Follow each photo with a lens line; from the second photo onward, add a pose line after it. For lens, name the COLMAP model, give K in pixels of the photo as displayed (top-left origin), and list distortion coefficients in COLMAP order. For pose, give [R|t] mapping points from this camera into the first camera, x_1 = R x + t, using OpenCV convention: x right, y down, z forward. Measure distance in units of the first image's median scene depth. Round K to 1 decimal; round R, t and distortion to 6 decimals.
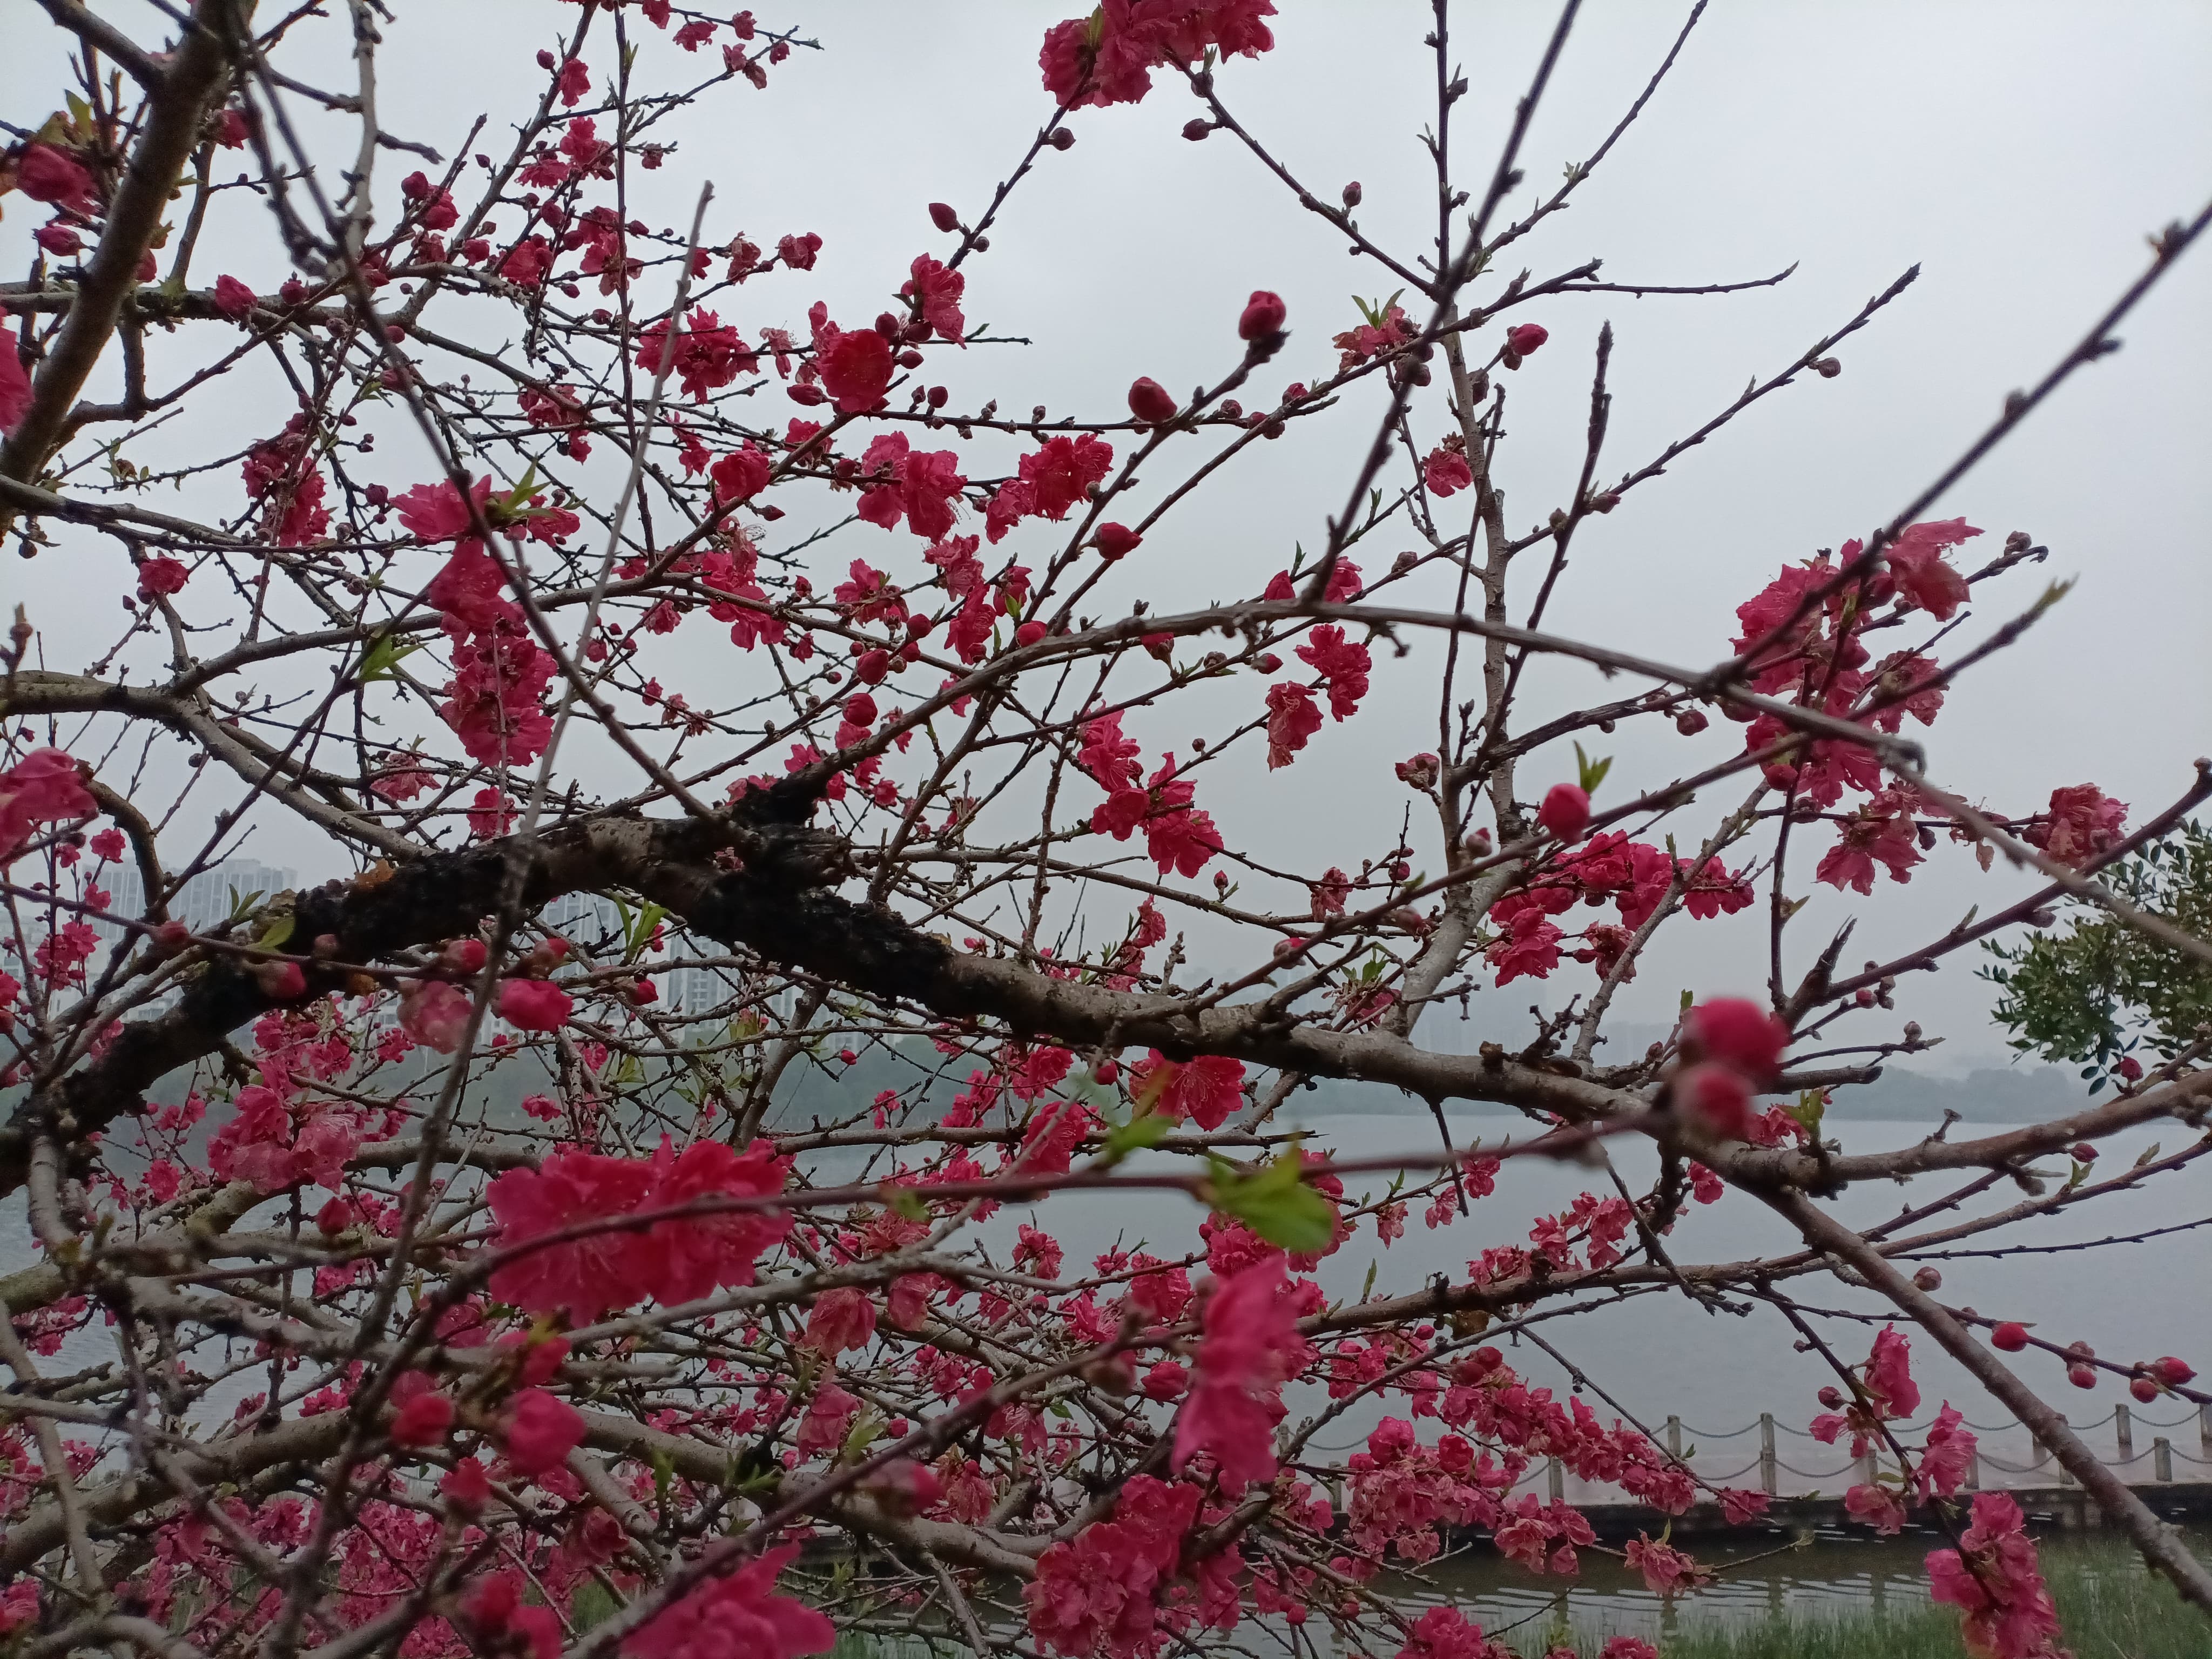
lens RADIAL K [[1624.0, 0, 1095.7], [0, 1624.0, 823.6], [0, 0, 1]] dist [0.079230, -0.103925]
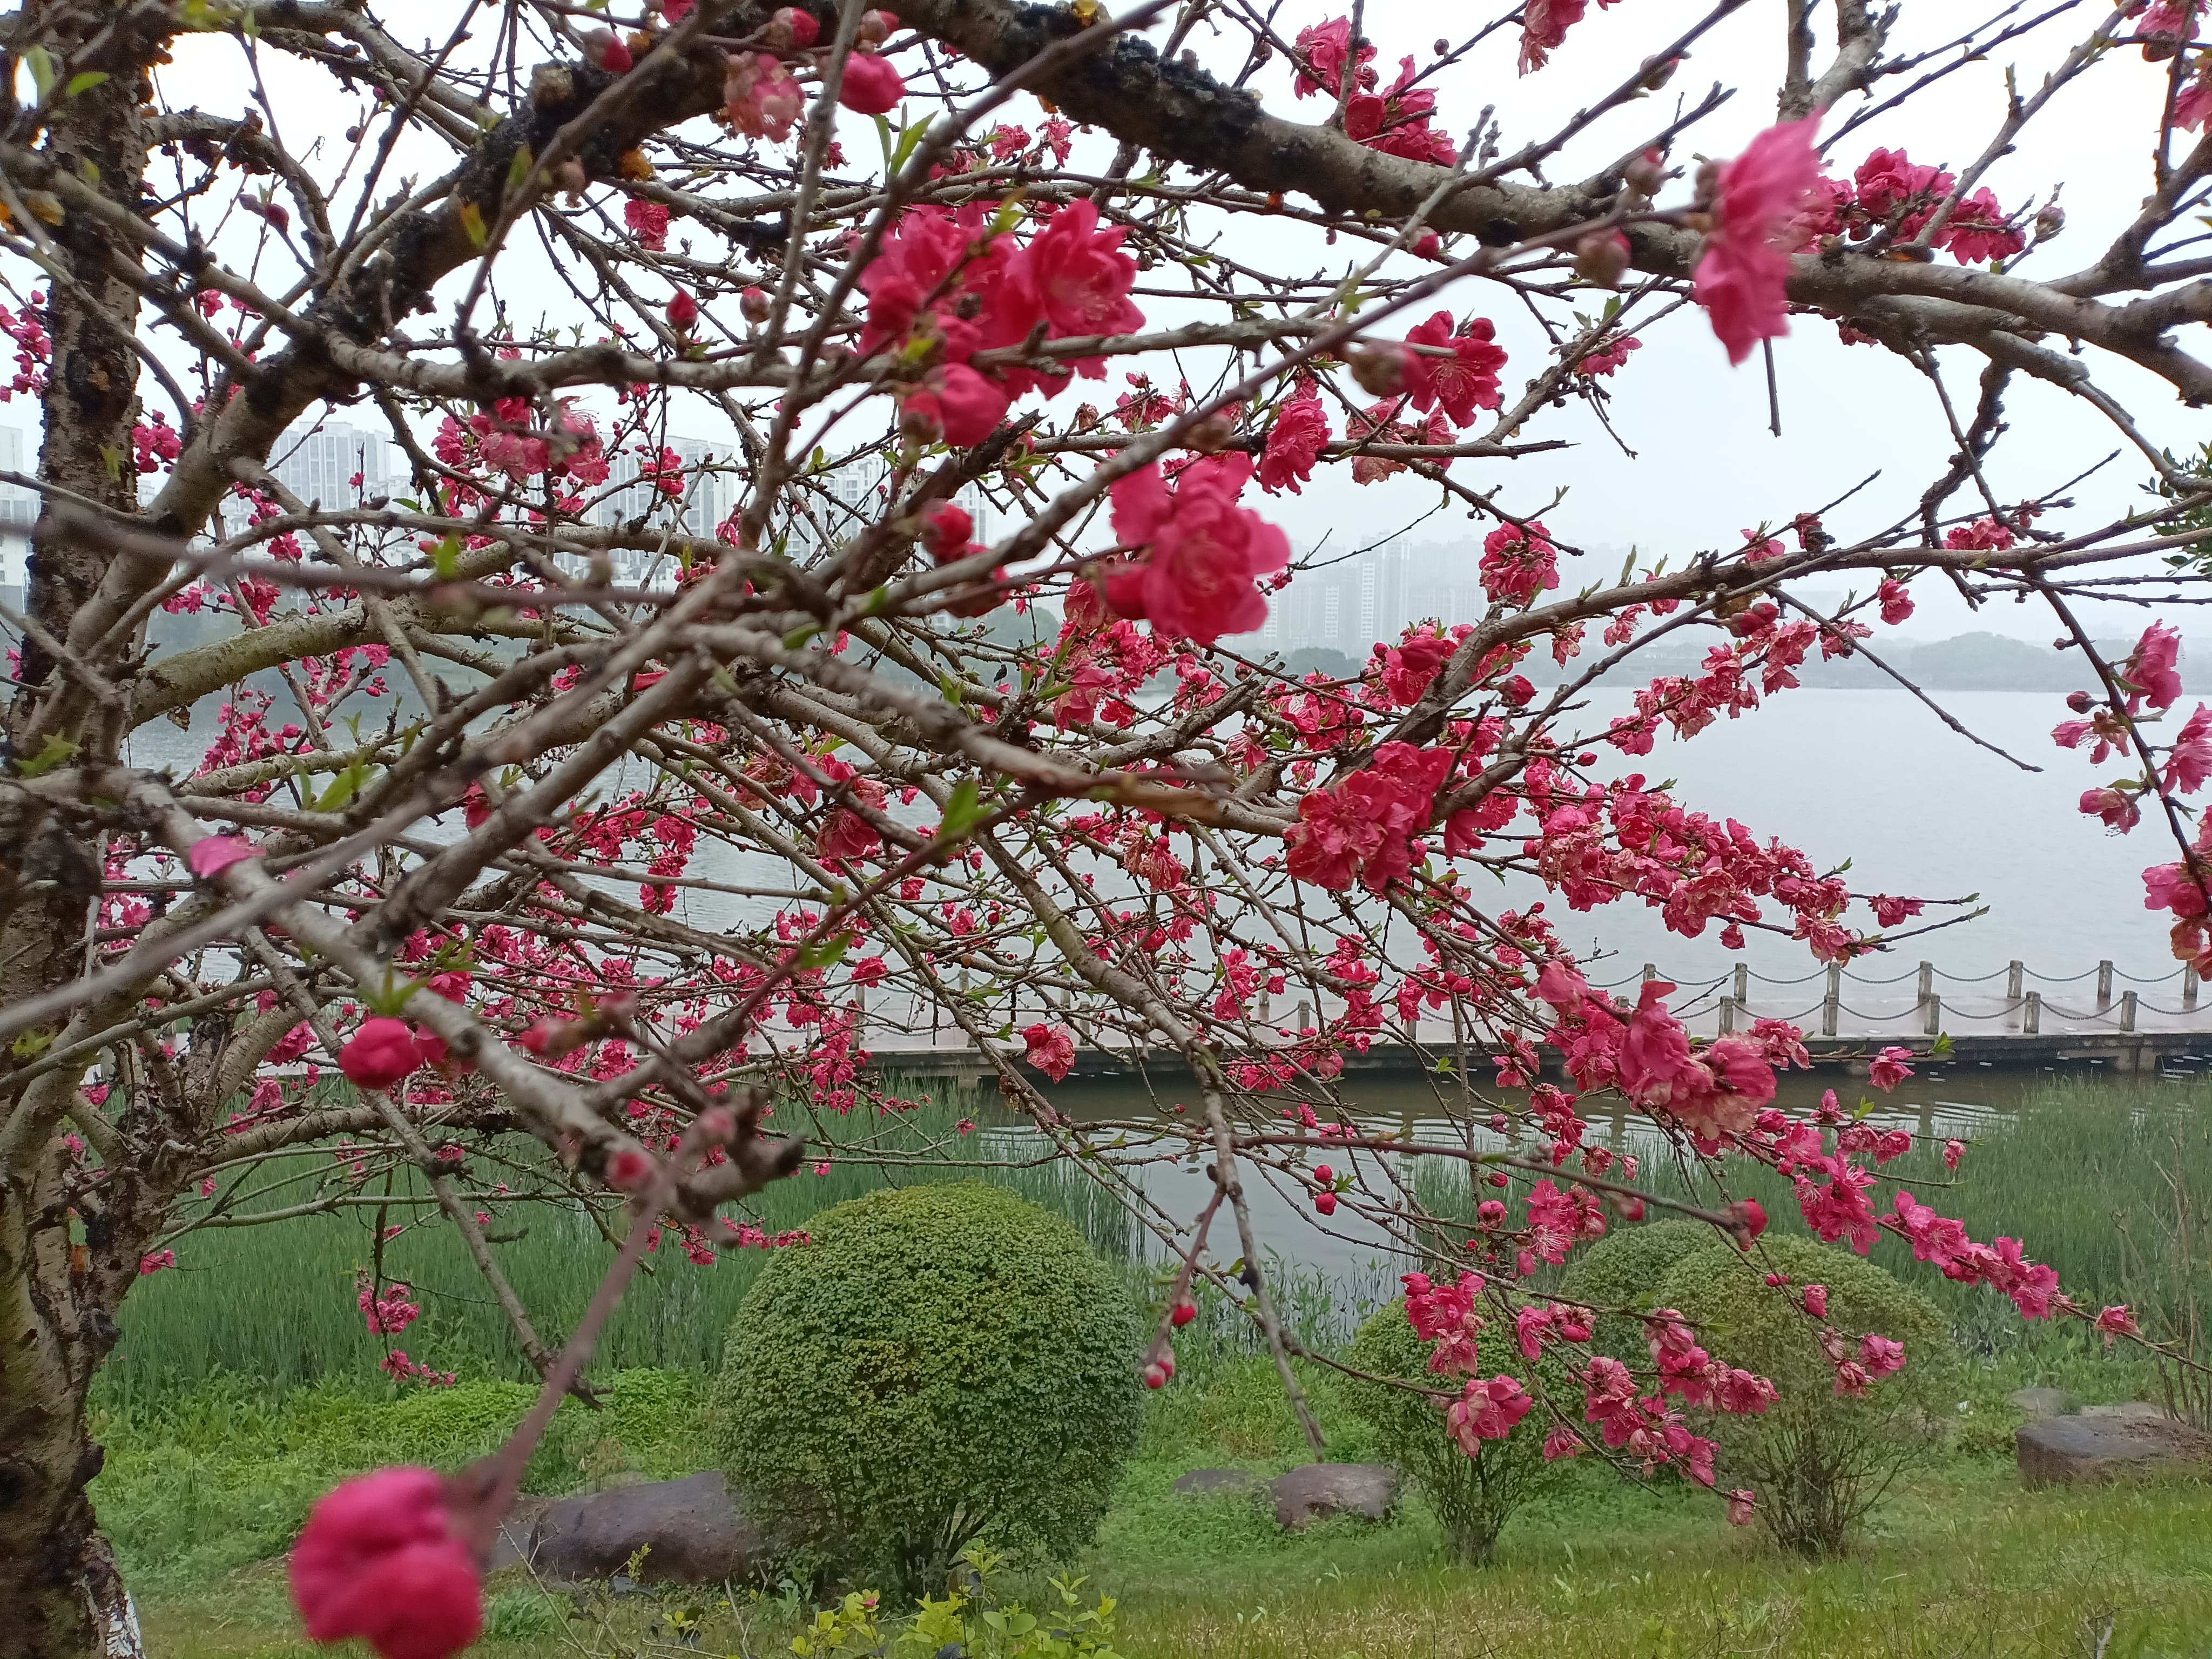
lens RADIAL K [[1618.2, 0, 1091.9], [0, 1618.2, 821.2], [0, 0, 1]] dist [0.059095, -0.061837]
pose [[0.998588, 0.011201, -0.051926, -0.079700], [0.002211, 0.967902, 0.251319, 0.141340], [0.053074, -0.251079, 0.966510, -0.002242]]
